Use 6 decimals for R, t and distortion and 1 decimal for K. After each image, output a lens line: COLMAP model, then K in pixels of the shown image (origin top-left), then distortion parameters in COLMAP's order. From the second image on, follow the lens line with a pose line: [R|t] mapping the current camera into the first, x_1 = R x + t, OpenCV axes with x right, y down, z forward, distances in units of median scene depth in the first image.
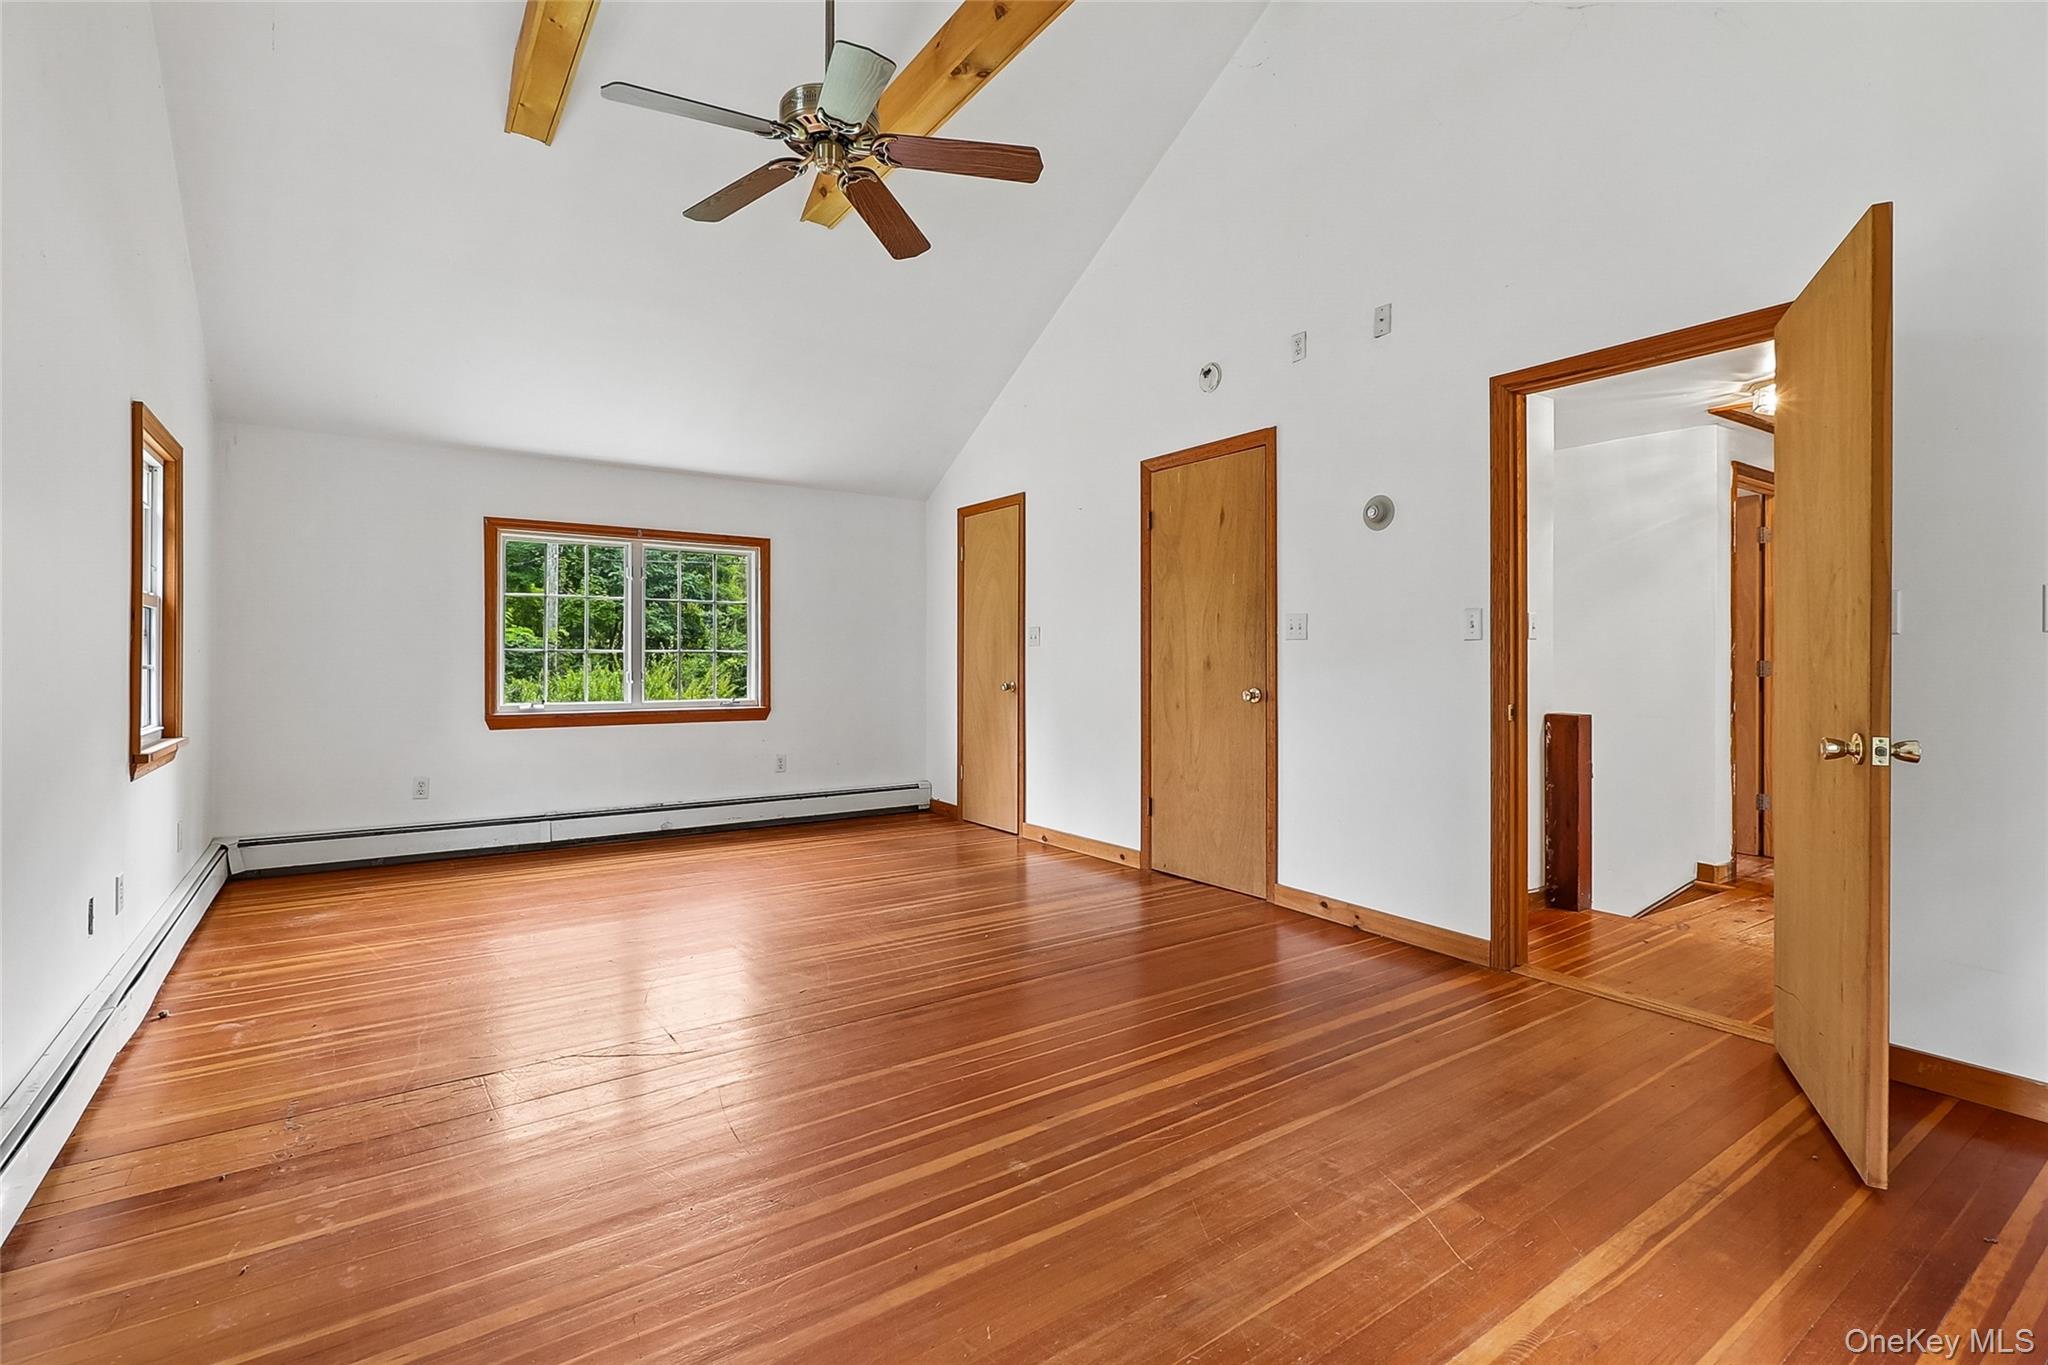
lens RADIAL K [[949.1, 0, 1035.4], [0, 949.1, 668.8], [0, 0, 1]] dist [0.006194, 0.001612]
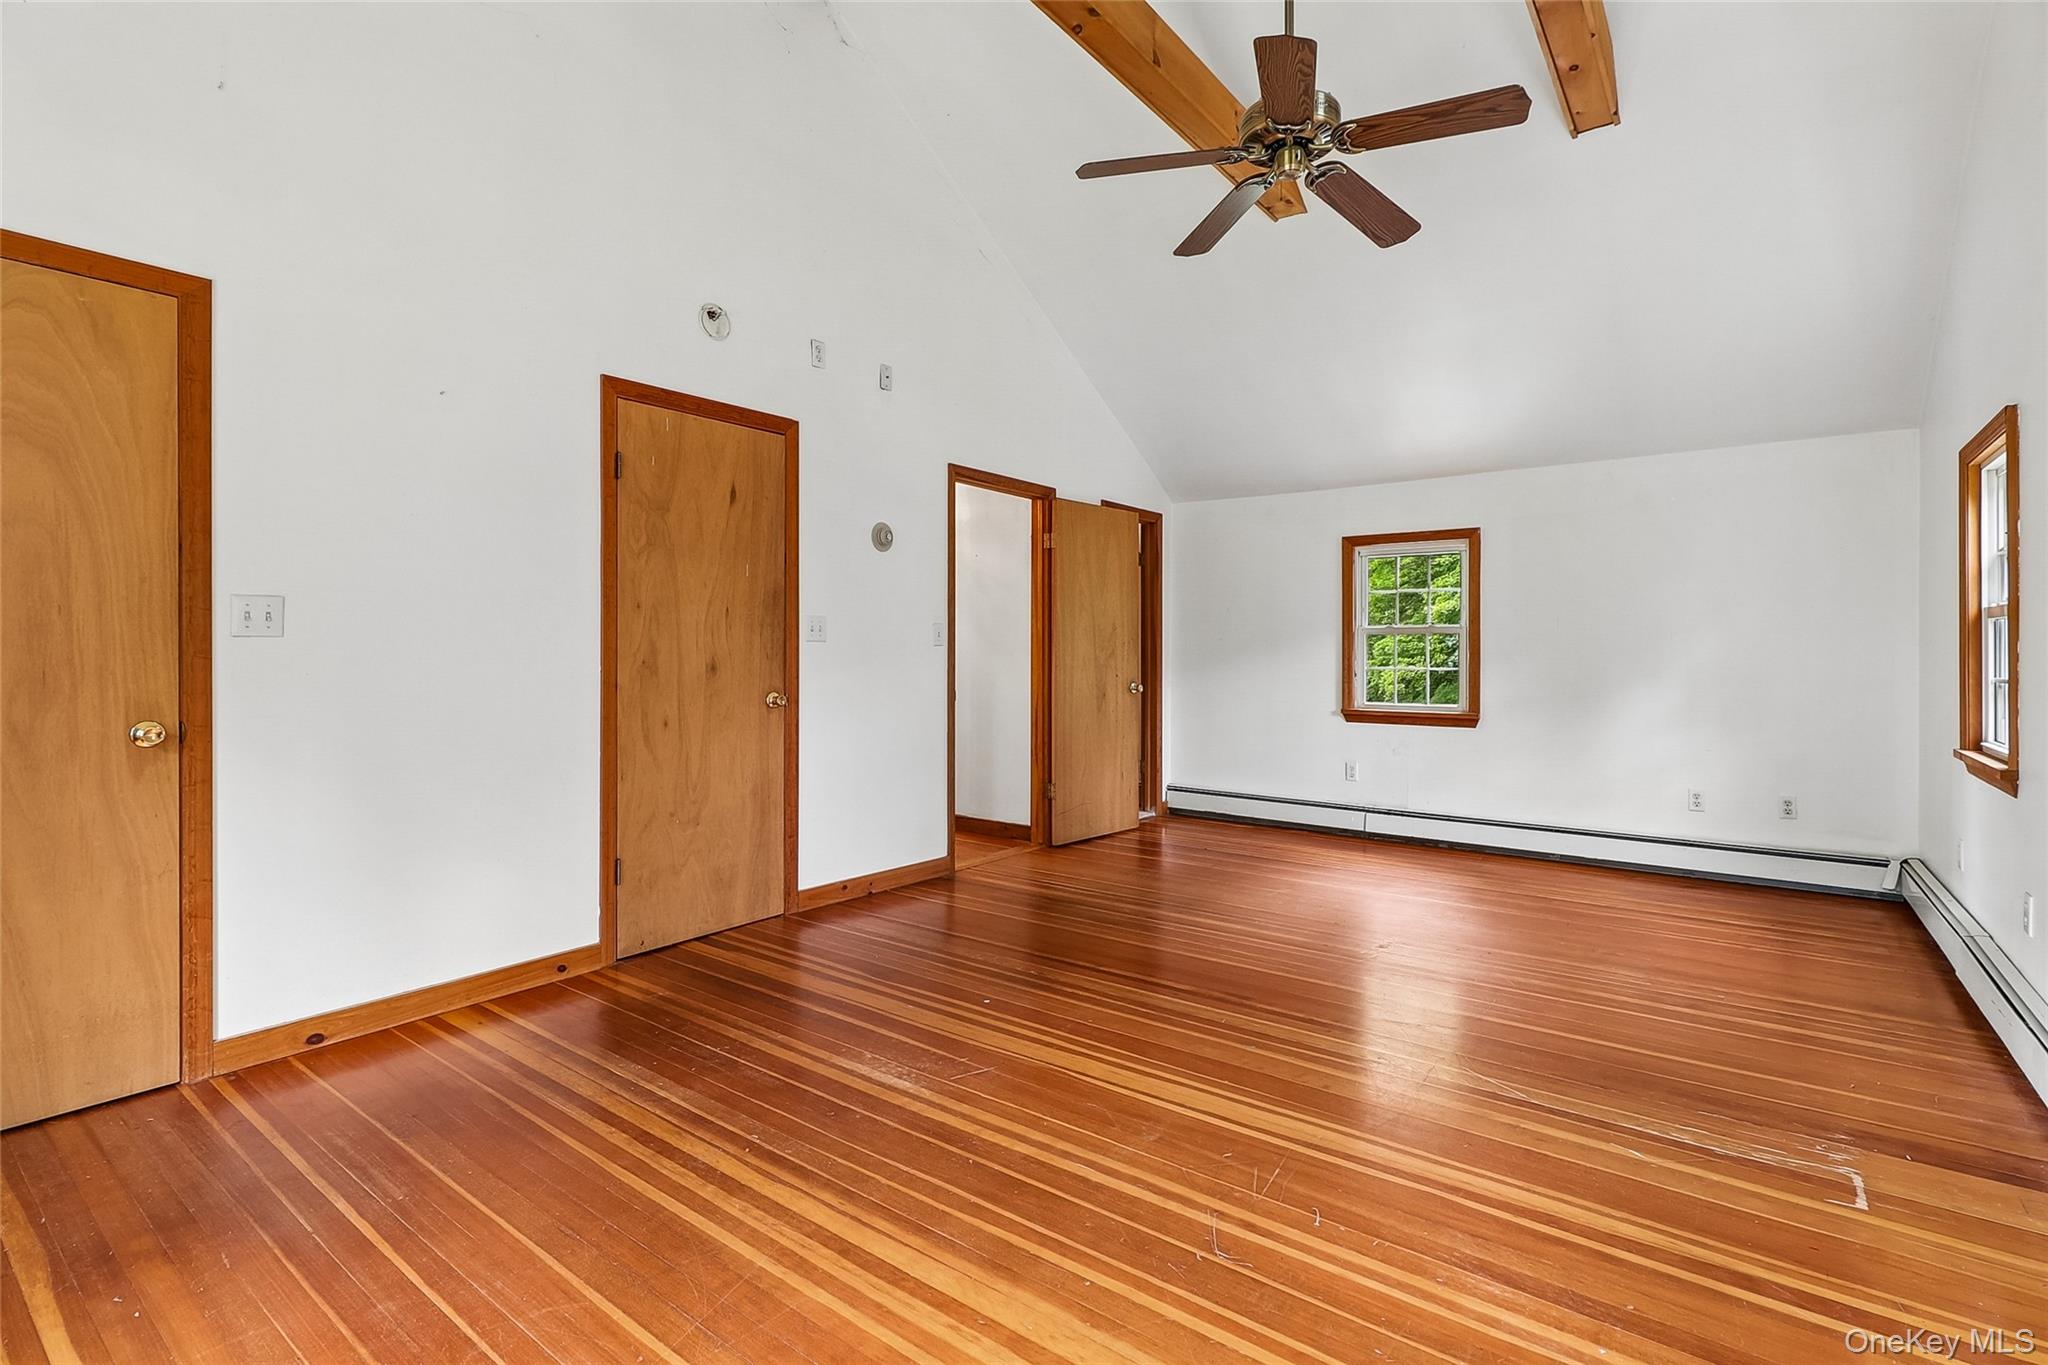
lens RADIAL K [[949.1, 0, 1027.5], [0, 949.1, 664.0], [0, 0, 1]] dist [0.006194, 0.001612]
pose [[-0.306091, -0.014872, 0.951886, -0.684911], [0.005713, 0.999831, 0.017459, -0.020915], [-0.951985, 0.010782, -0.305954, 0.986489]]
